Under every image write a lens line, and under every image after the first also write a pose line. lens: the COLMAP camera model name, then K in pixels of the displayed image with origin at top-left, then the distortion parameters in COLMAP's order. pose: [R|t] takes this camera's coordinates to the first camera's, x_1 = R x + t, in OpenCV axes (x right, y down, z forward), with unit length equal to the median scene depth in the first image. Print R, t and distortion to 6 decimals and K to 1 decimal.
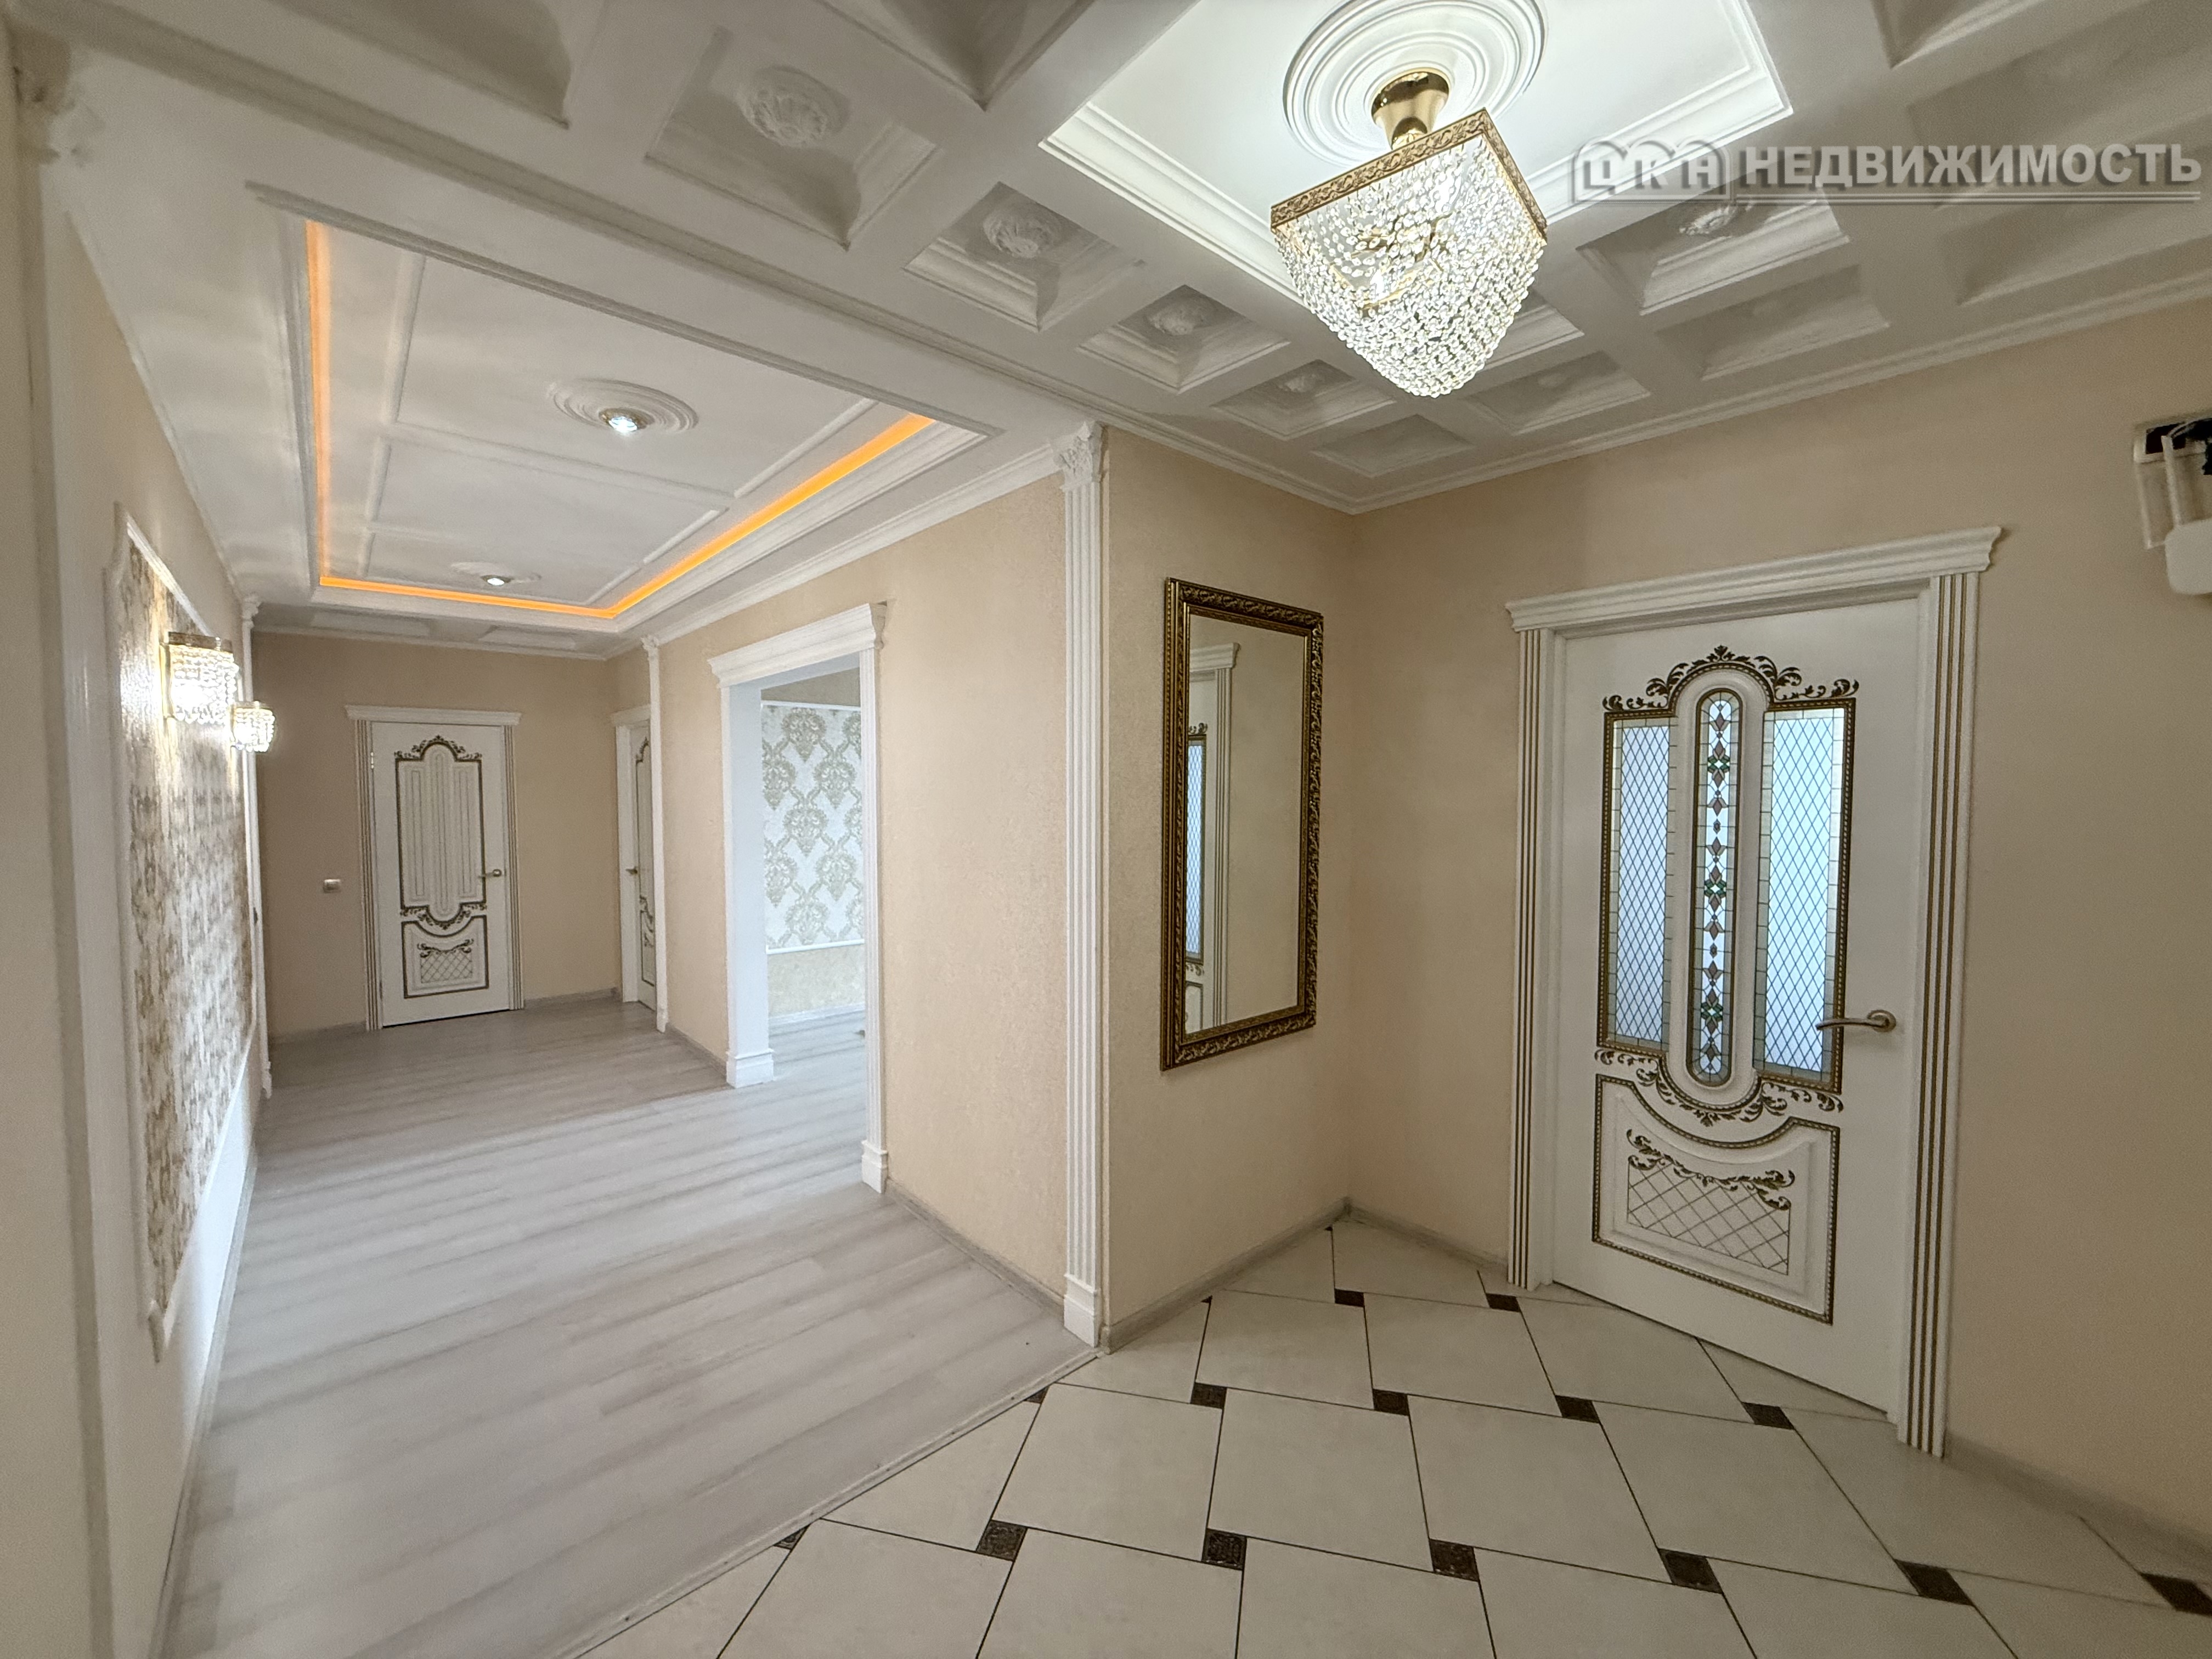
lens RADIAL K [[892.1, 0, 1106.0], [0, 892.1, 829.5], [0, 0, 1]] dist [-0.000141, 0.000140]
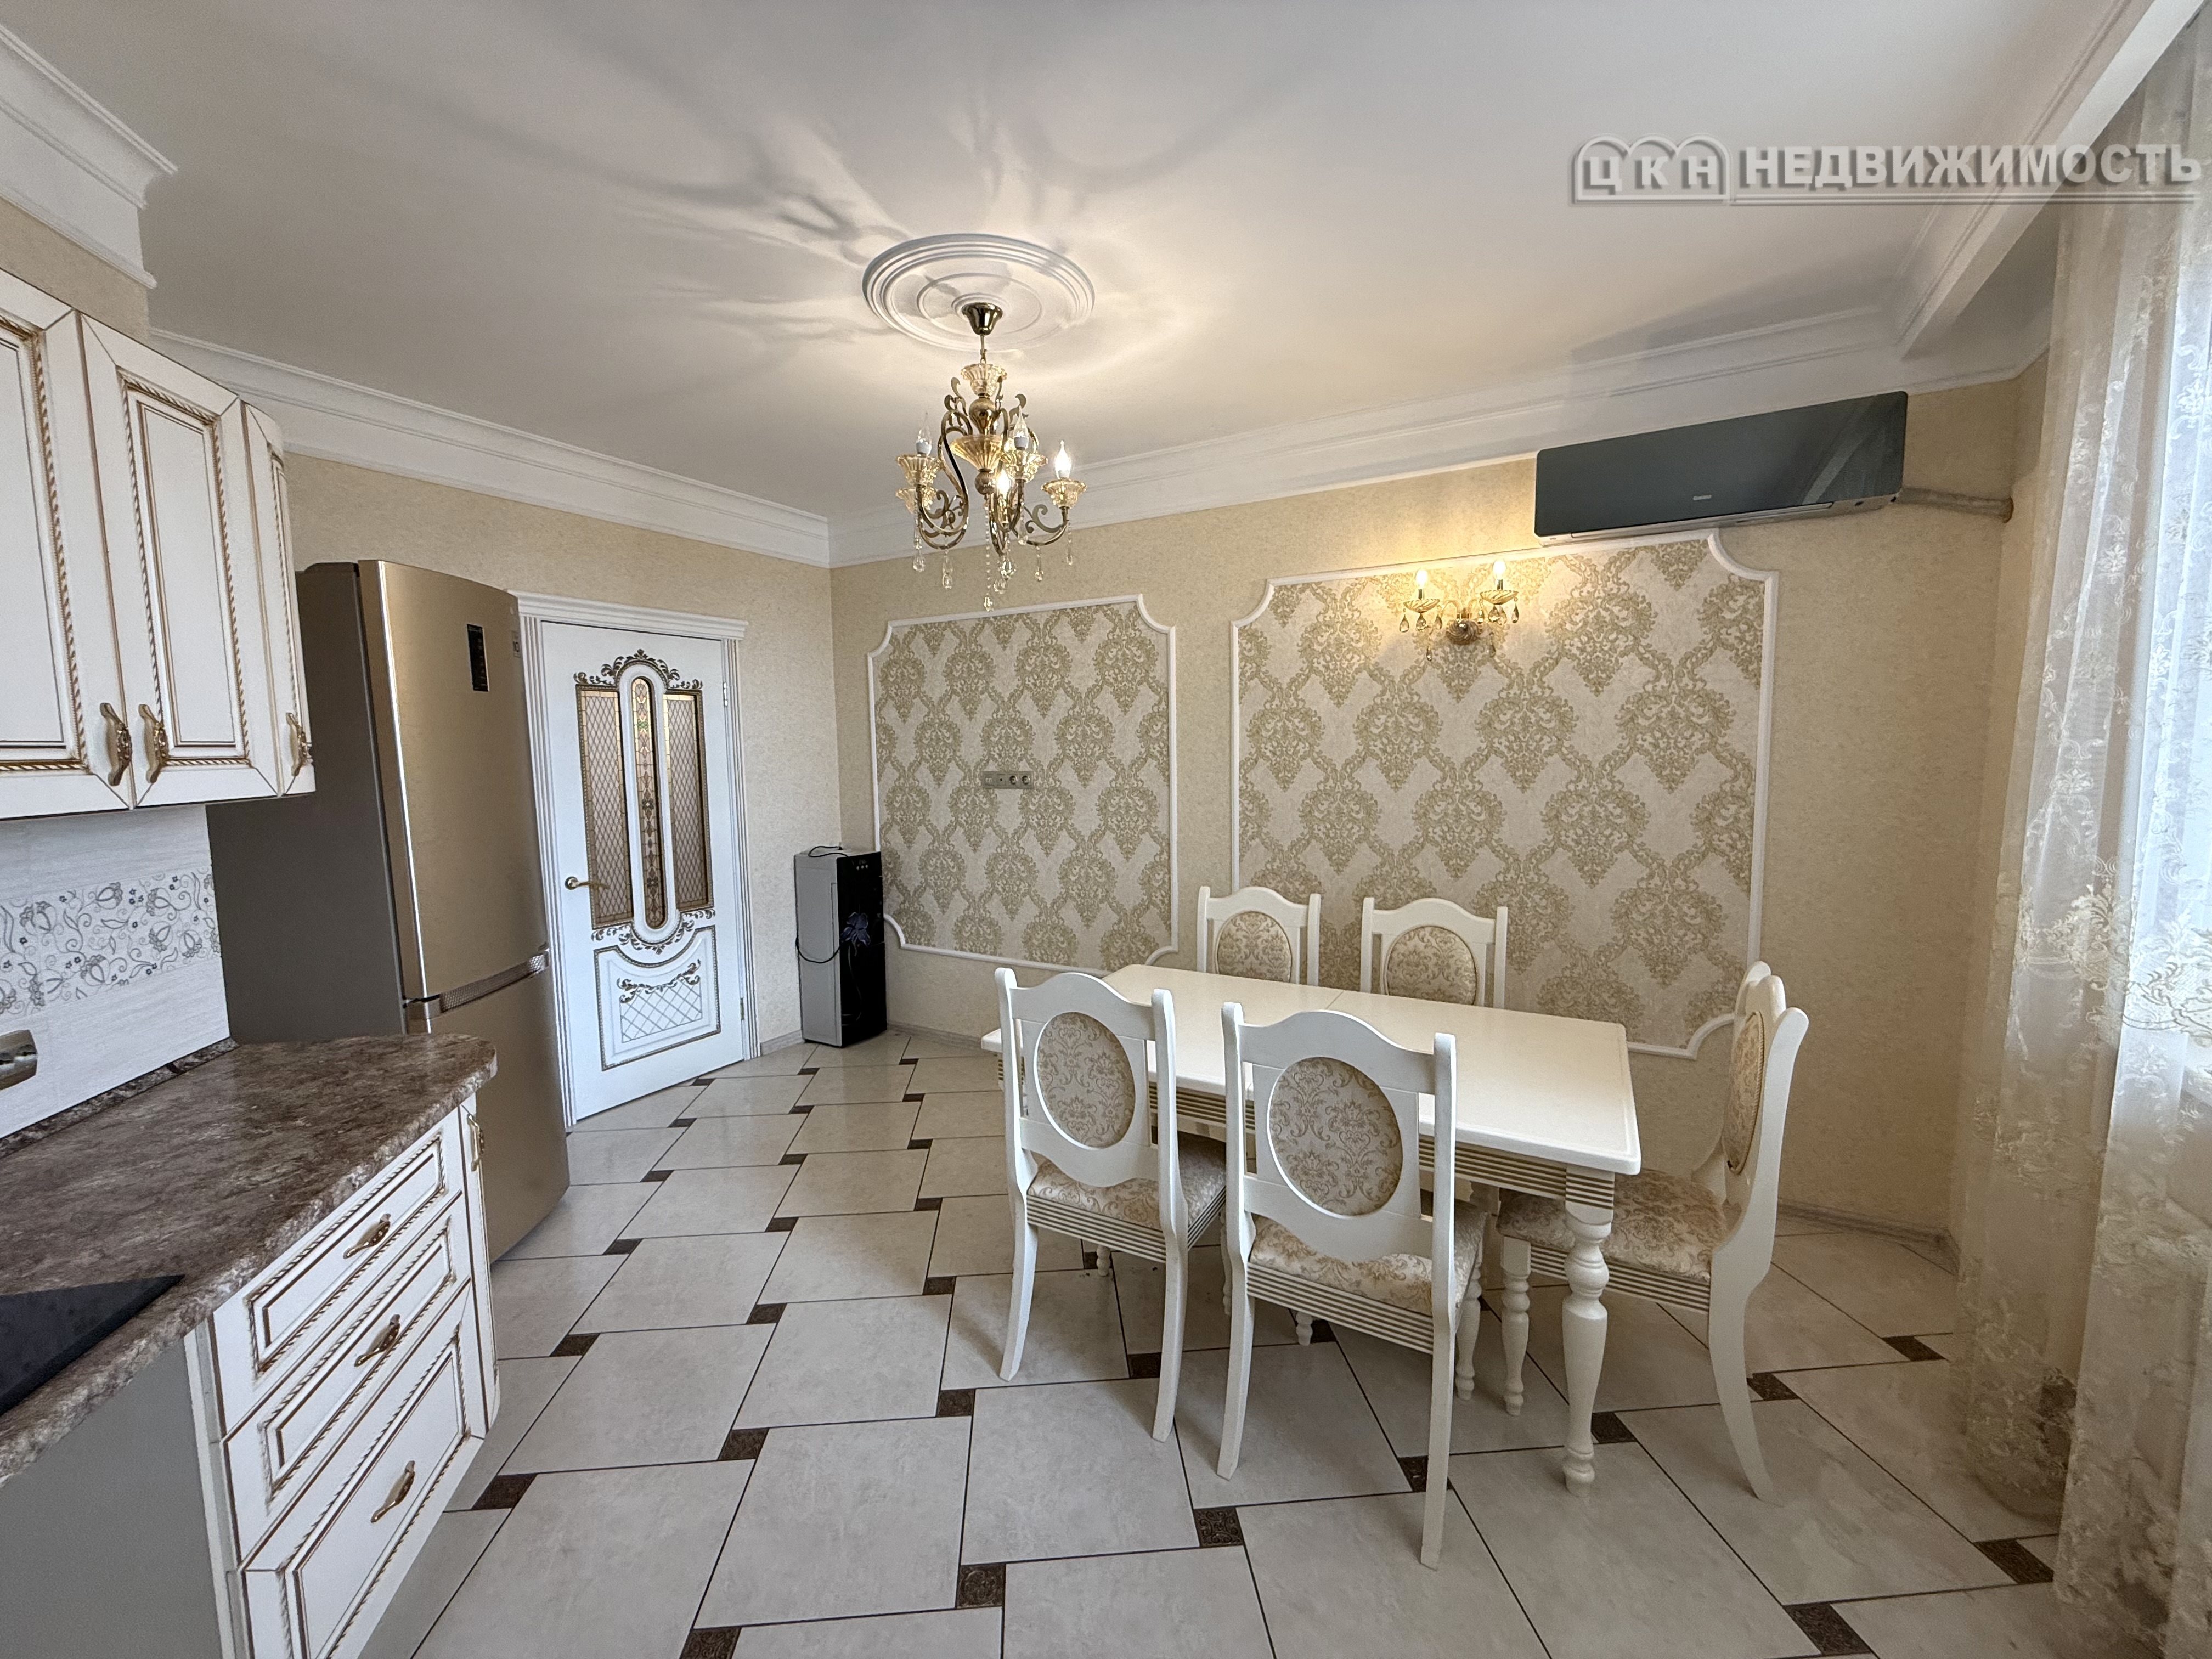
lens RADIAL K [[892.1, 0, 1106.0], [0, 892.1, 829.5], [0, 0, 1]] dist [-0.000141, 0.000140]
pose [[-0.321157, -0.094949, 0.942254, -1.069324], [0.046876, 0.992148, 0.115954, -0.034681], [-0.945865, 0.081409, -0.314184, 0.738666]]
